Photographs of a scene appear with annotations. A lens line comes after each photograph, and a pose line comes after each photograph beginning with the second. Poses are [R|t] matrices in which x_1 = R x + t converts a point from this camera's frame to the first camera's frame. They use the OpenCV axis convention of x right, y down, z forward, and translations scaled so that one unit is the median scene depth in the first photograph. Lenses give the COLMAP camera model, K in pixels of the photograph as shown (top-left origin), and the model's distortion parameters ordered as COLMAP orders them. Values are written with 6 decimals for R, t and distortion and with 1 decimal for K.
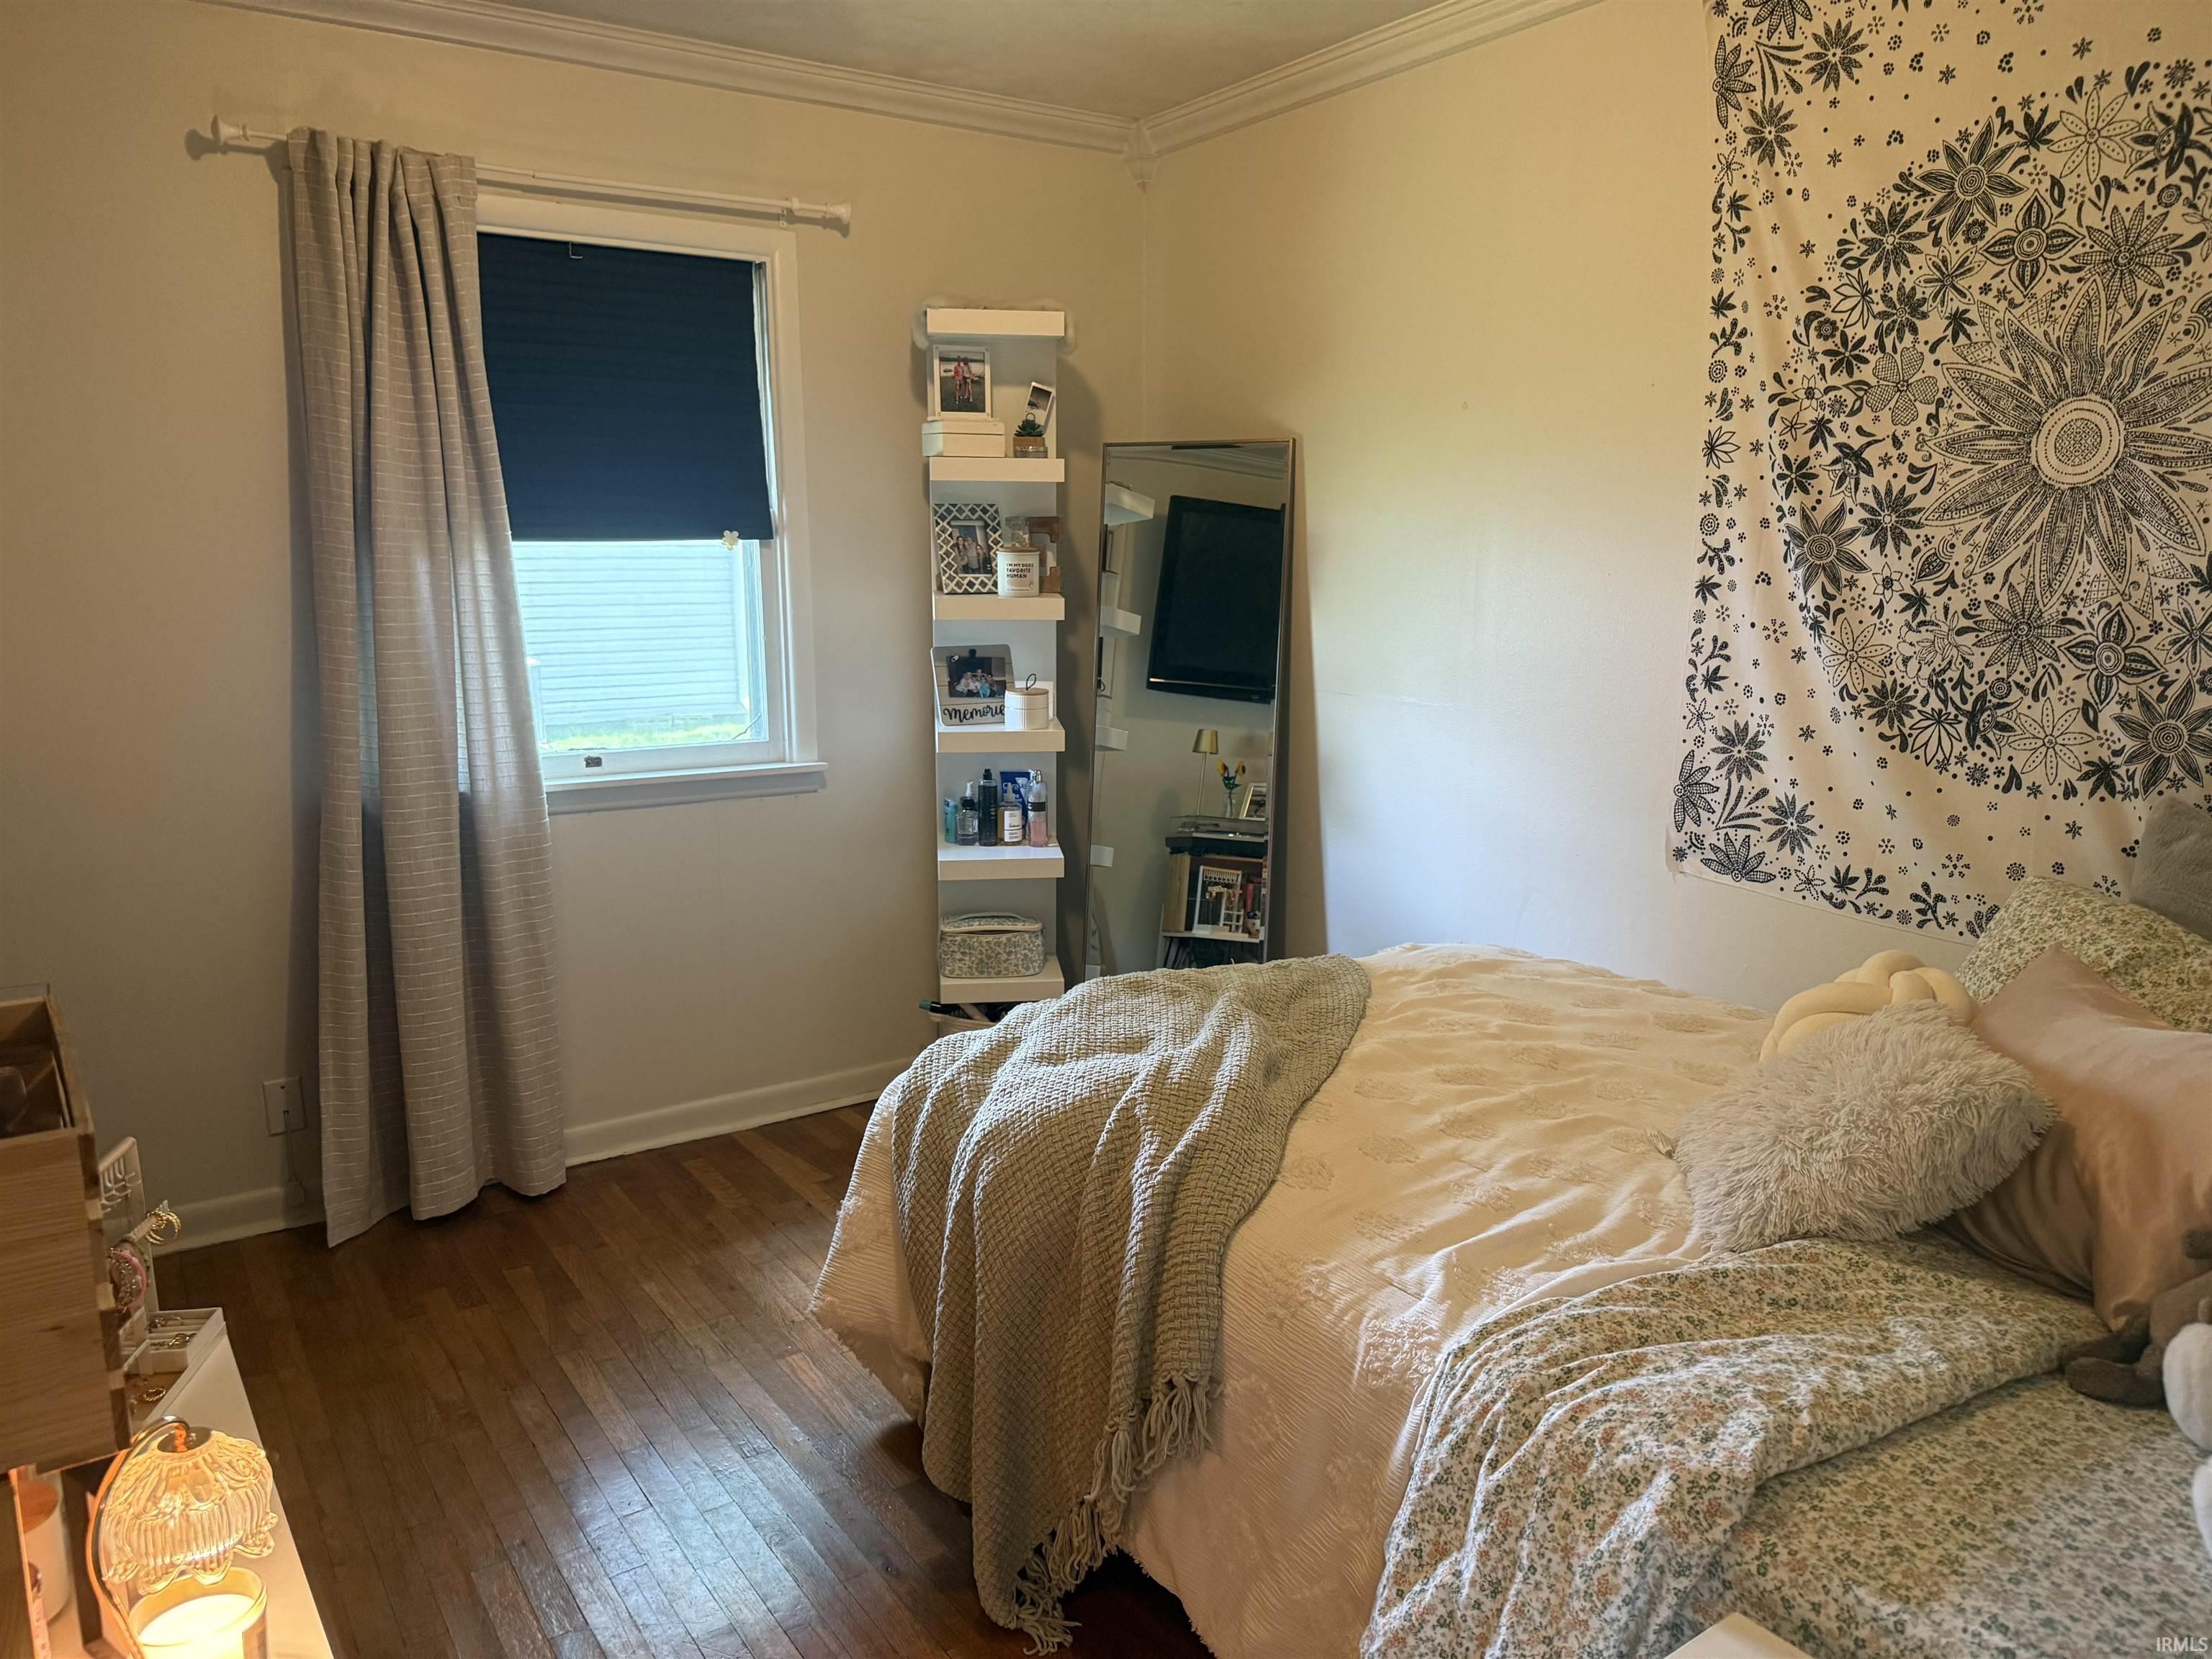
lens RADIAL K [[1567.6, 0, 1113.5], [0, 1567.6, 836.8], [0, 0, 1]] dist [0.068750, -0.093668]
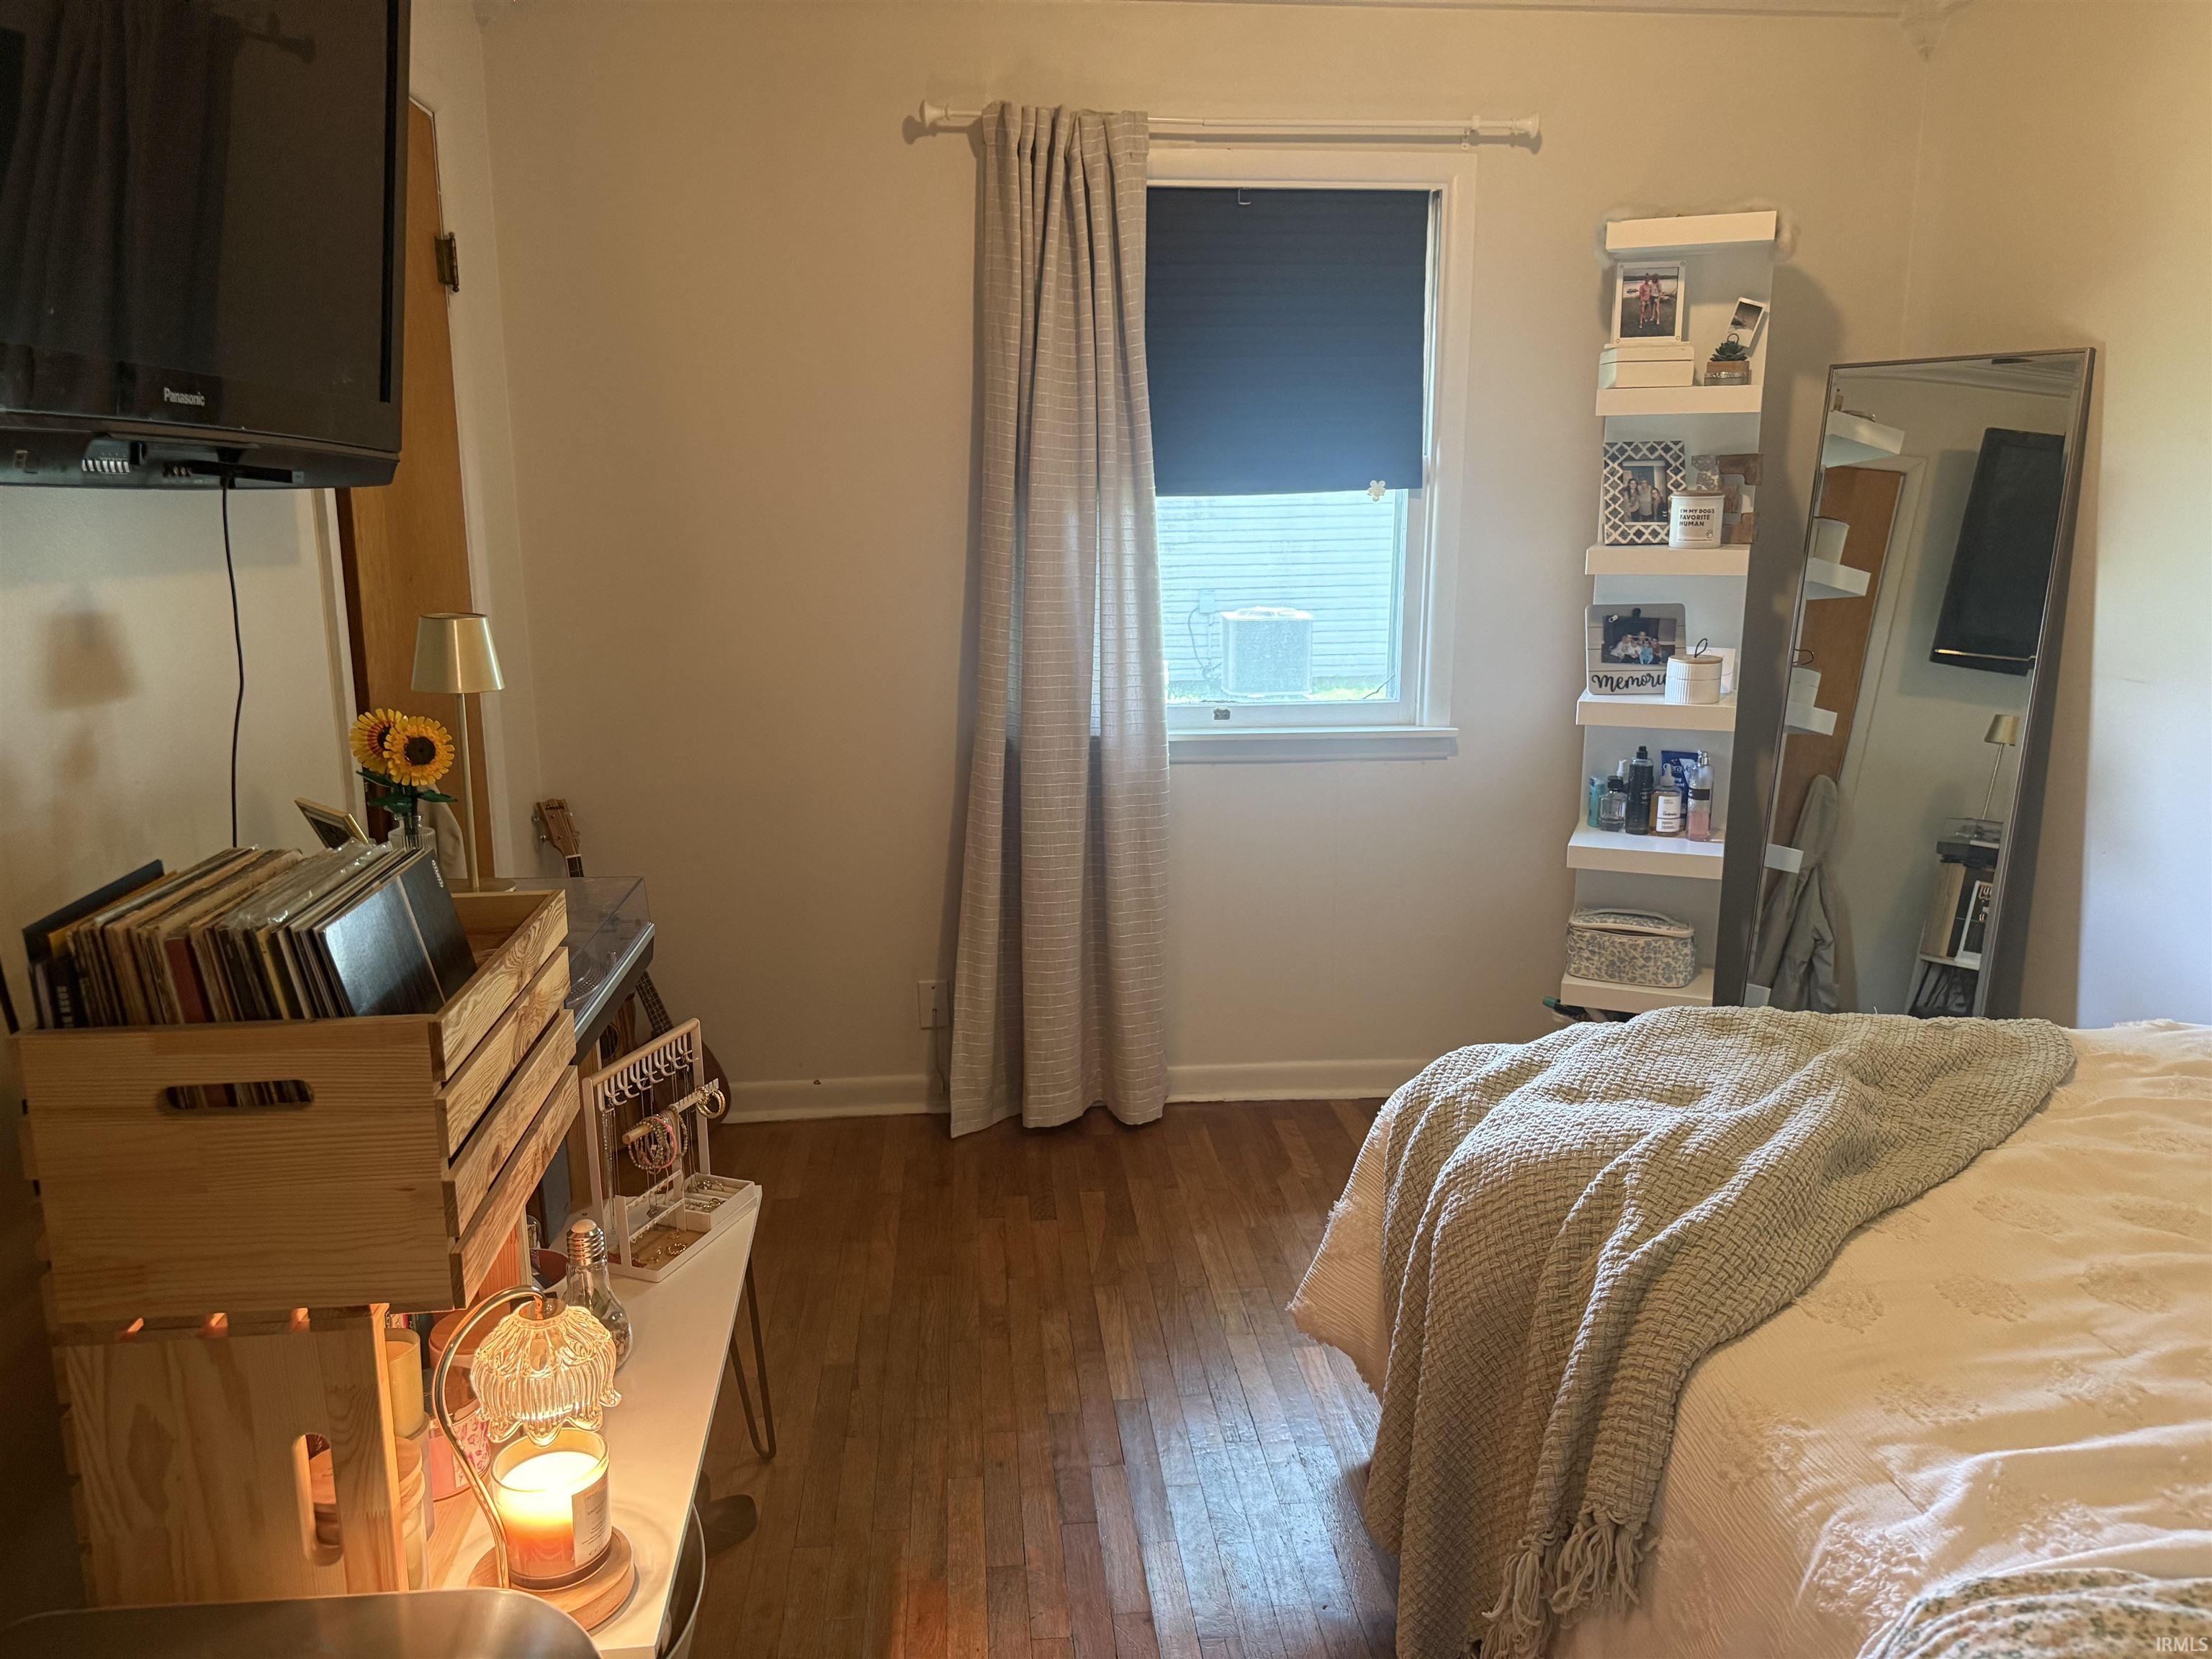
lens RADIAL K [[1567.6, 0, 1083.1], [0, 1567.6, 845.2], [0, 0, 1]] dist [0.068750, -0.093668]
pose [[0.869629, 0.101511, -0.483158, 0.097949], [-0.084771, 0.994801, 0.056429, -0.014557], [0.486374, -0.008115, 0.873713, 0.089087]]
